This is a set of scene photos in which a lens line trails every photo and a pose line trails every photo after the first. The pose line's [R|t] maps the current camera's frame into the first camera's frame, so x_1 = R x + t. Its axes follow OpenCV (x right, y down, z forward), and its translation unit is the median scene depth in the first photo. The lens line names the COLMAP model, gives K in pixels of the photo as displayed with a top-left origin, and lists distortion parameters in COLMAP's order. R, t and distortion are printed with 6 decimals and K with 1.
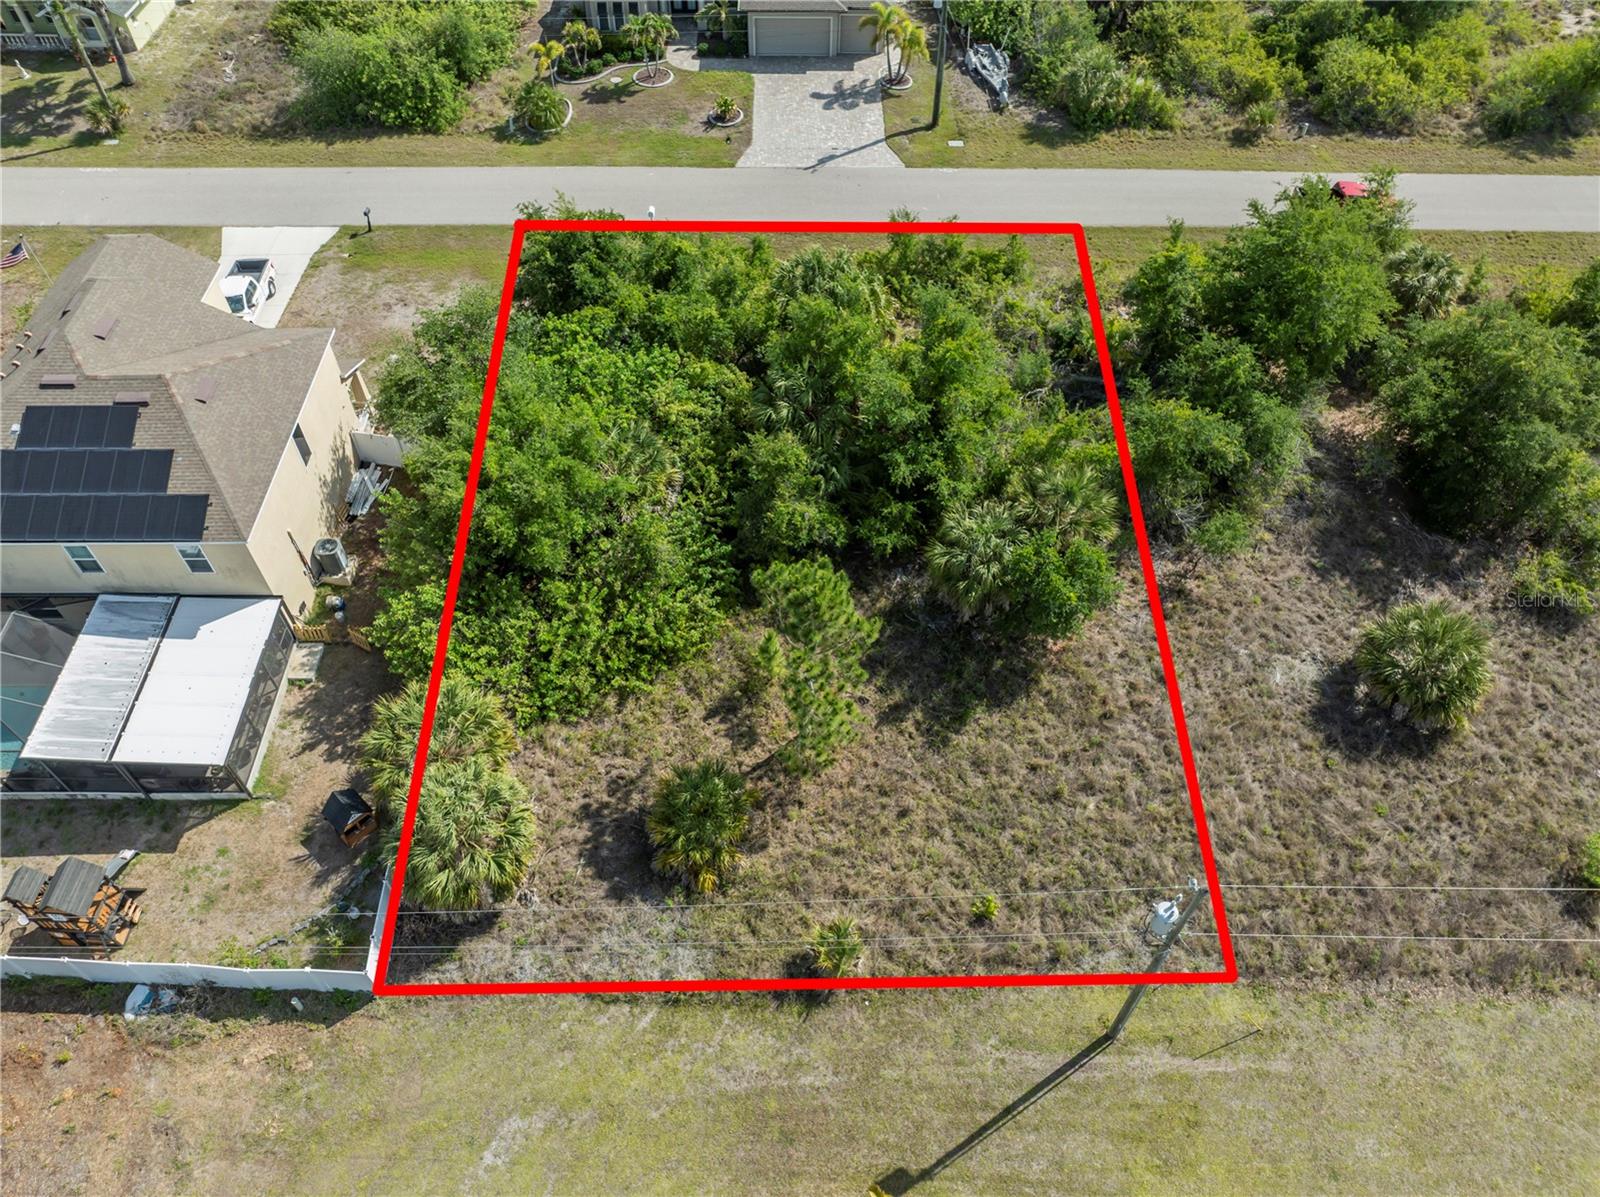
lens RADIAL K [[1123.6, 0, 805.1], [0, 1123.6, 601.2], [0, 0, 1]] dist [-0.044973, 0.010407]
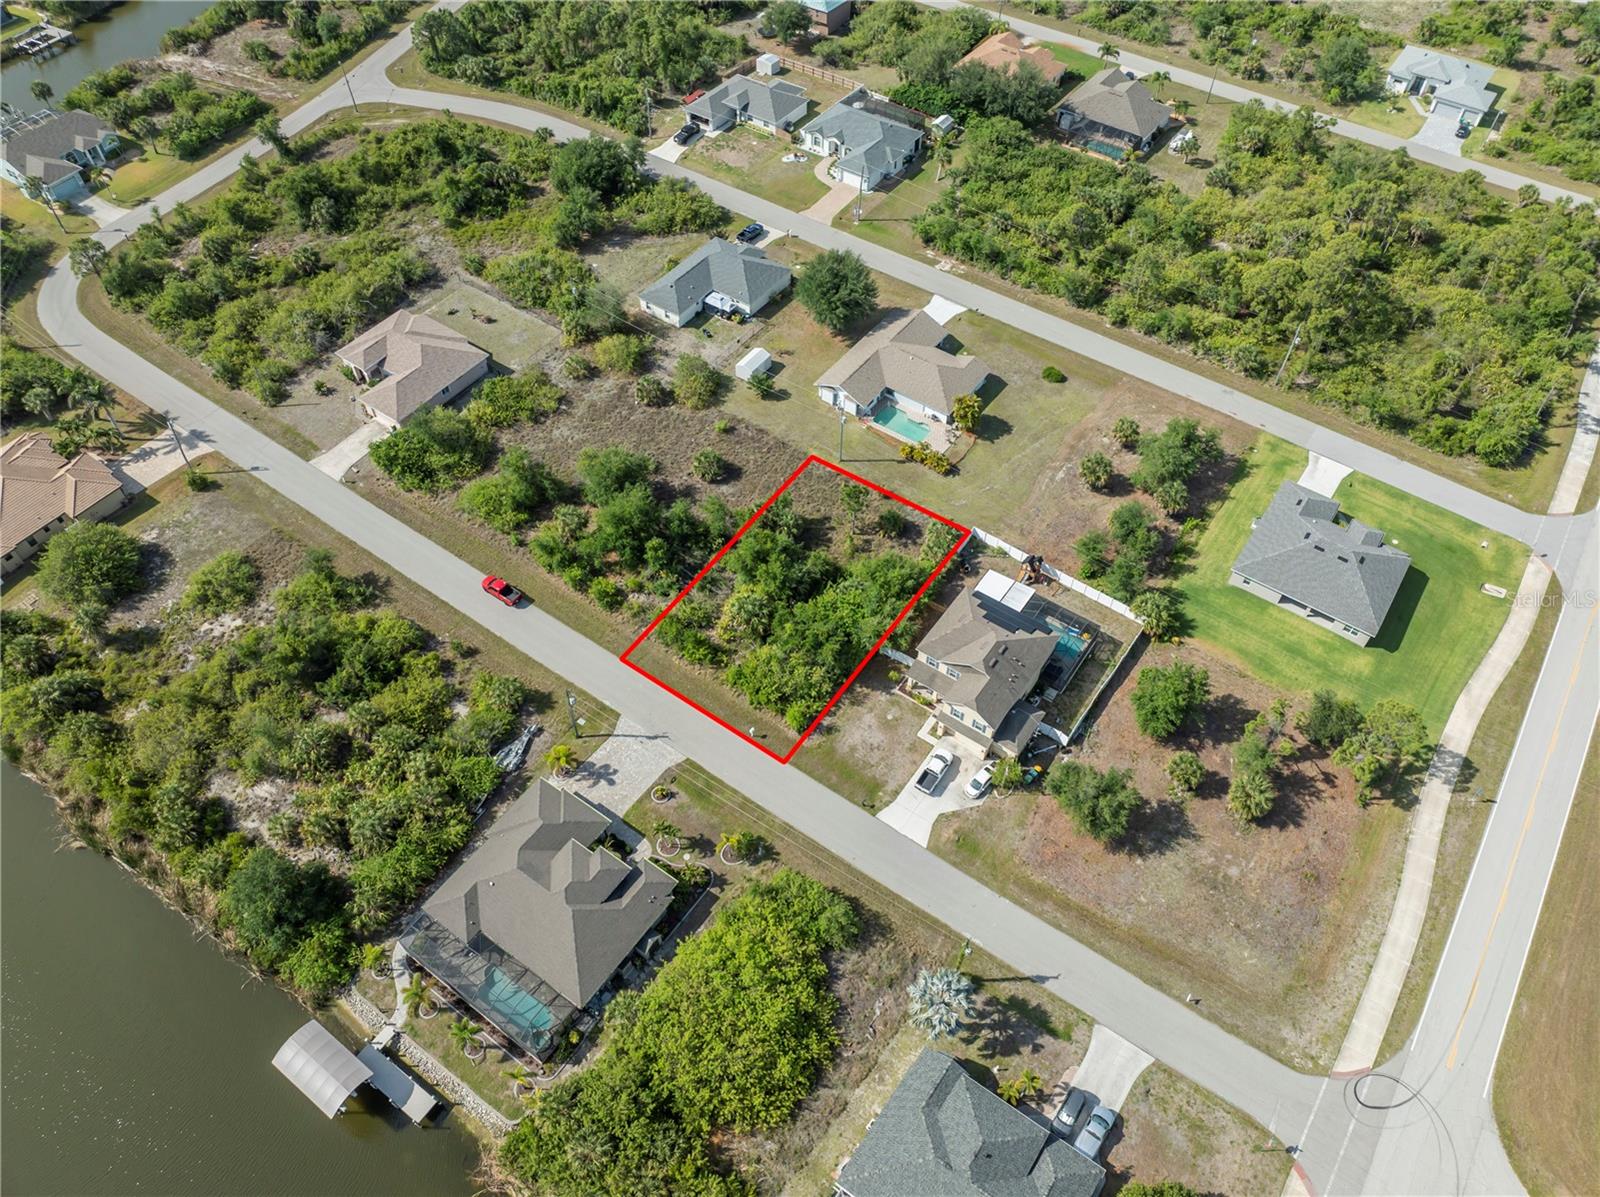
lens RADIAL K [[1123.6, 0, 805.1], [0, 1123.6, 601.2], [0, 0, 1]] dist [-0.044973, 0.010407]
pose [[-0.810264, -0.465598, 0.355936, -1.150122], [0.445659, -0.095081, 0.890139, -2.900843], [-0.380605, 0.879874, 0.284538, 0.175831]]
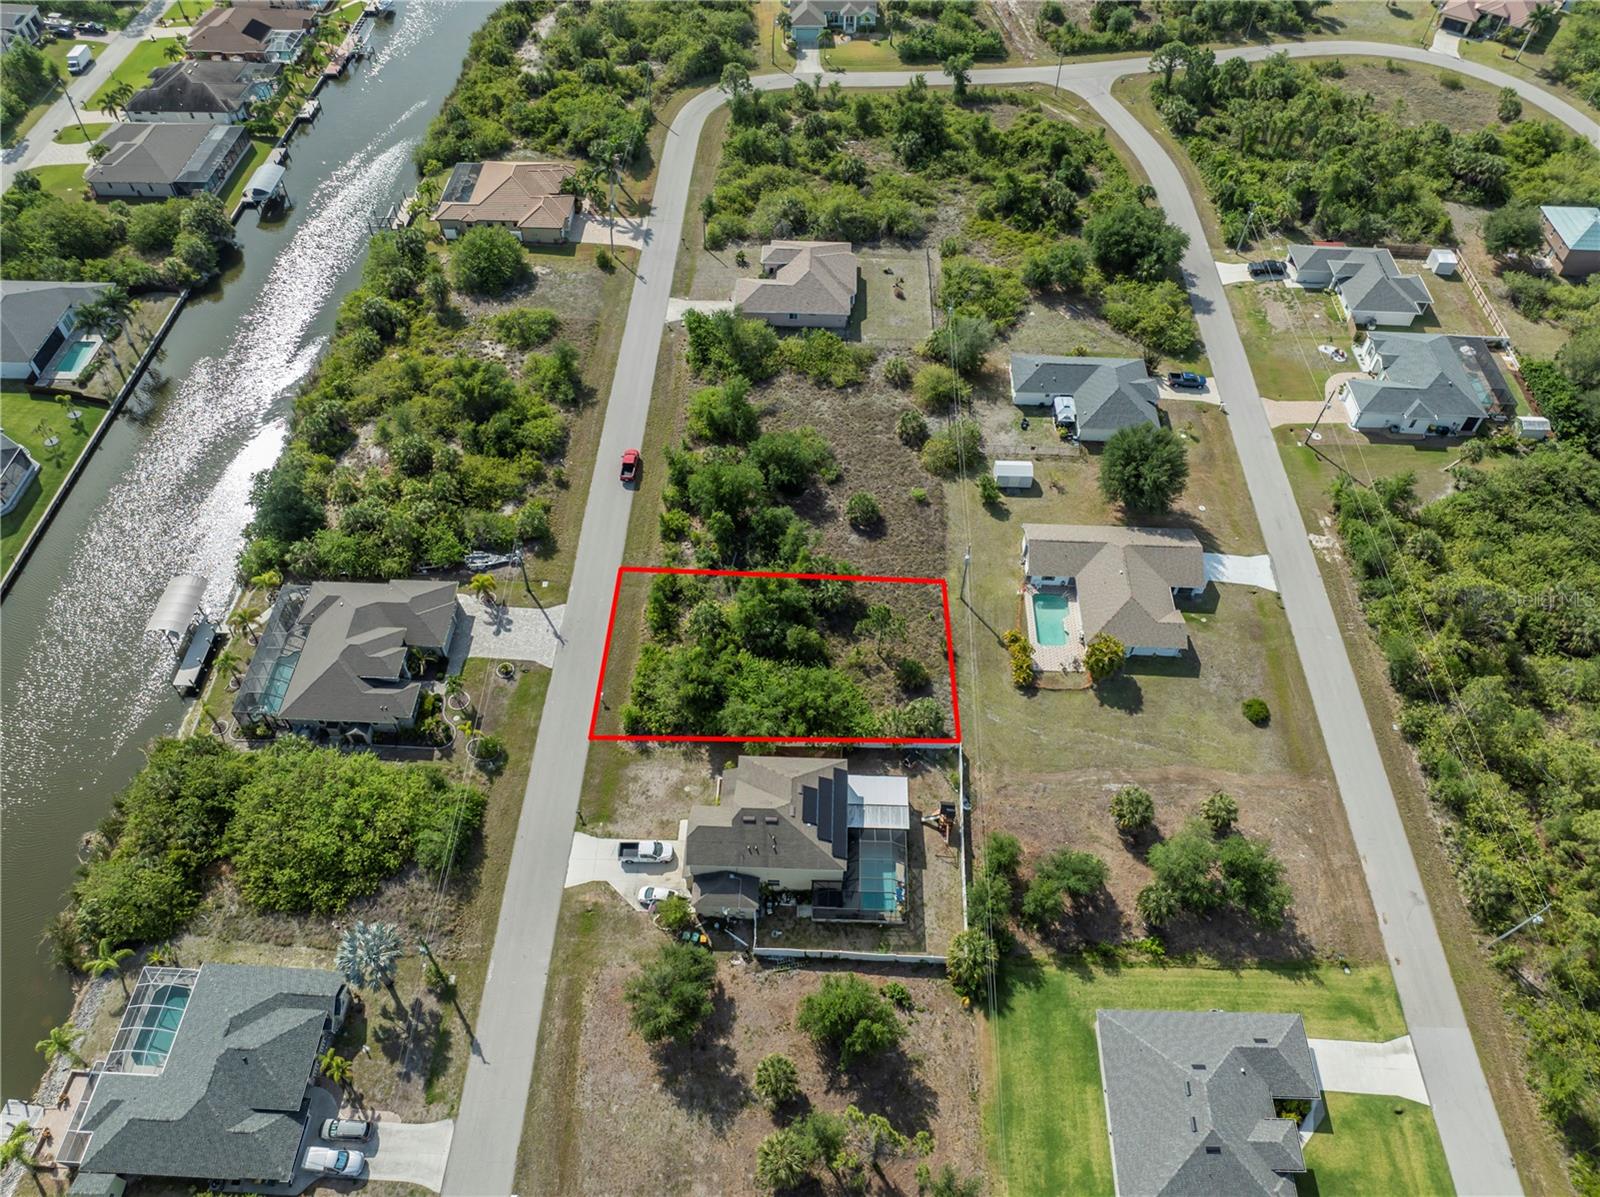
lens RADIAL K [[1123.6, 0, 805.1], [0, 1123.6, 601.2], [0, 0, 1]] dist [-0.044973, 0.010407]
pose [[0.042135, -0.783318, 0.620192, -1.770935], [0.766873, 0.423241, 0.482464, -1.558193], [-0.640414, 0.455280, 0.618539, -0.919562]]
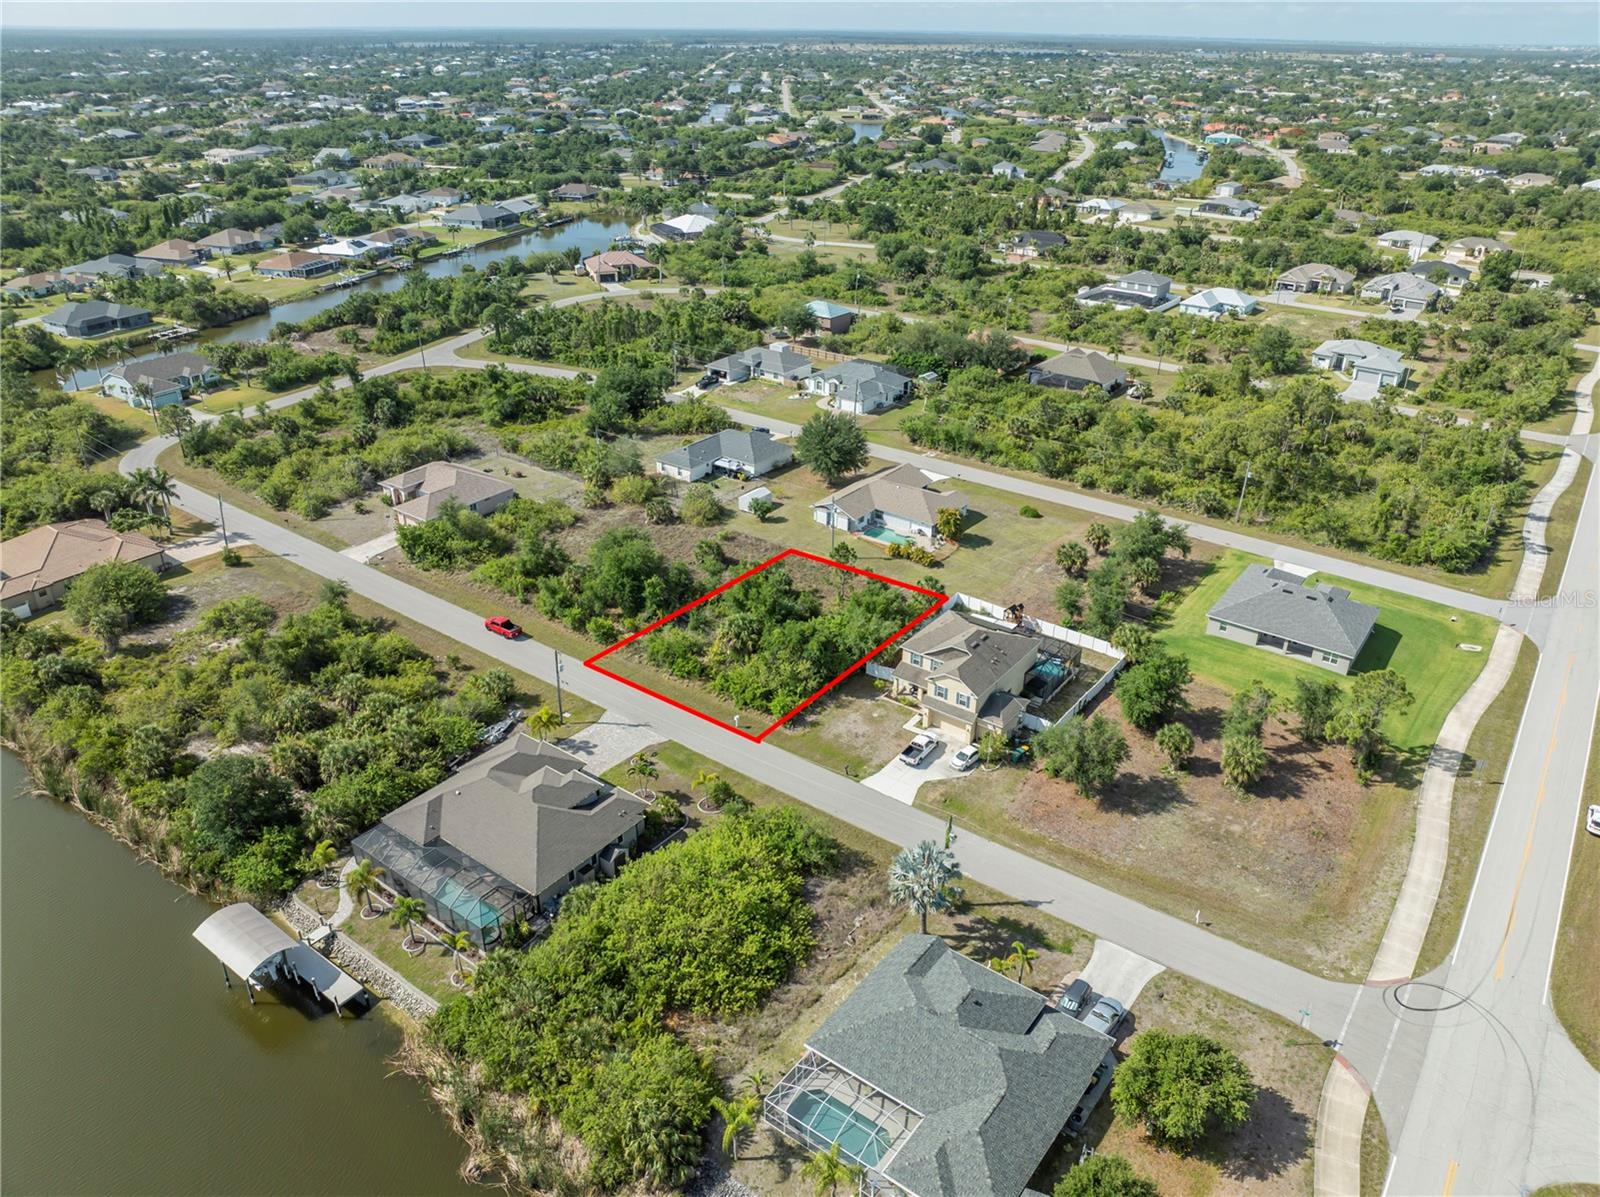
lens RADIAL K [[1123.6, 0, 805.1], [0, 1123.6, 601.2], [0, 0, 1]] dist [-0.044973, 0.010407]
pose [[-0.798396, -0.292470, 0.526333, -1.726872], [0.455672, 0.277927, 0.845647, -2.862603], [-0.393608, 0.914996, -0.088625, 1.237185]]
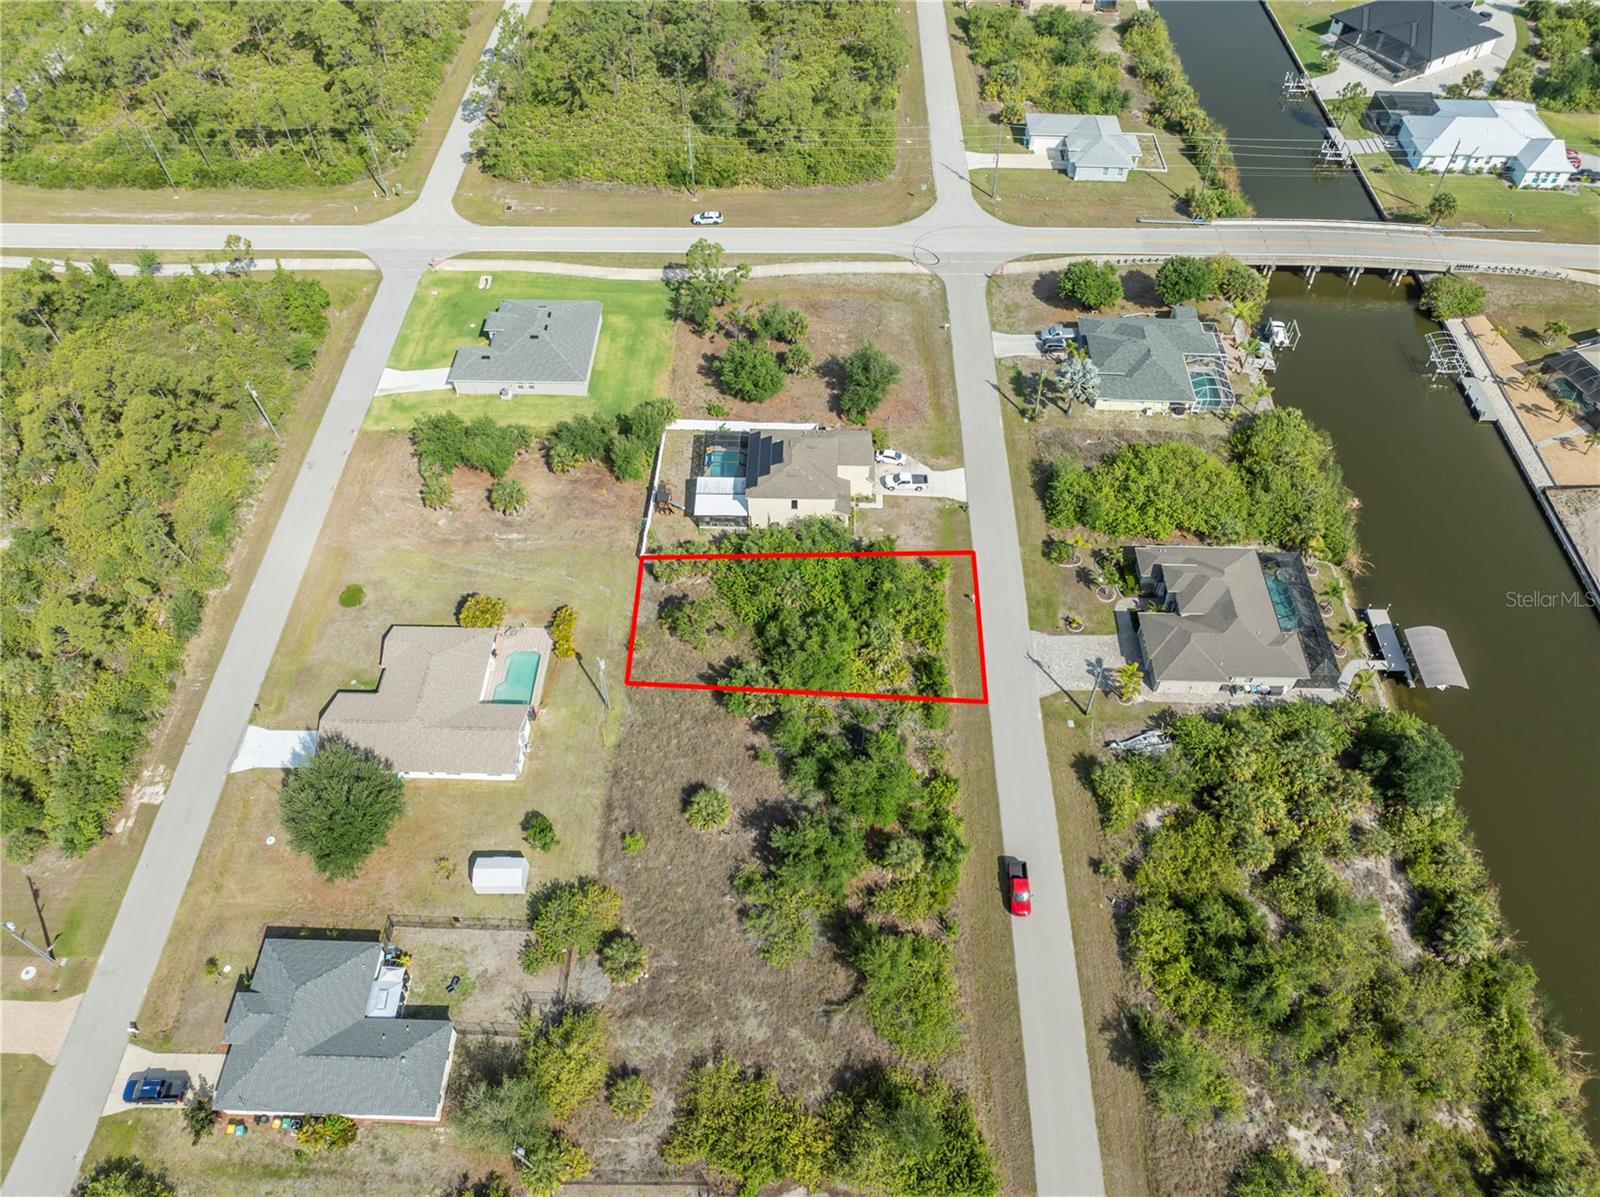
lens RADIAL K [[1123.6, 0, 805.1], [0, 1123.6, 601.2], [0, 0, 1]] dist [-0.044973, 0.010407]
pose [[-0.027707, 0.771976, -0.635047, 1.788195], [-0.780189, 0.380464, 0.496540, -1.616951], [0.624930, 0.509214, 0.591746, -0.771961]]
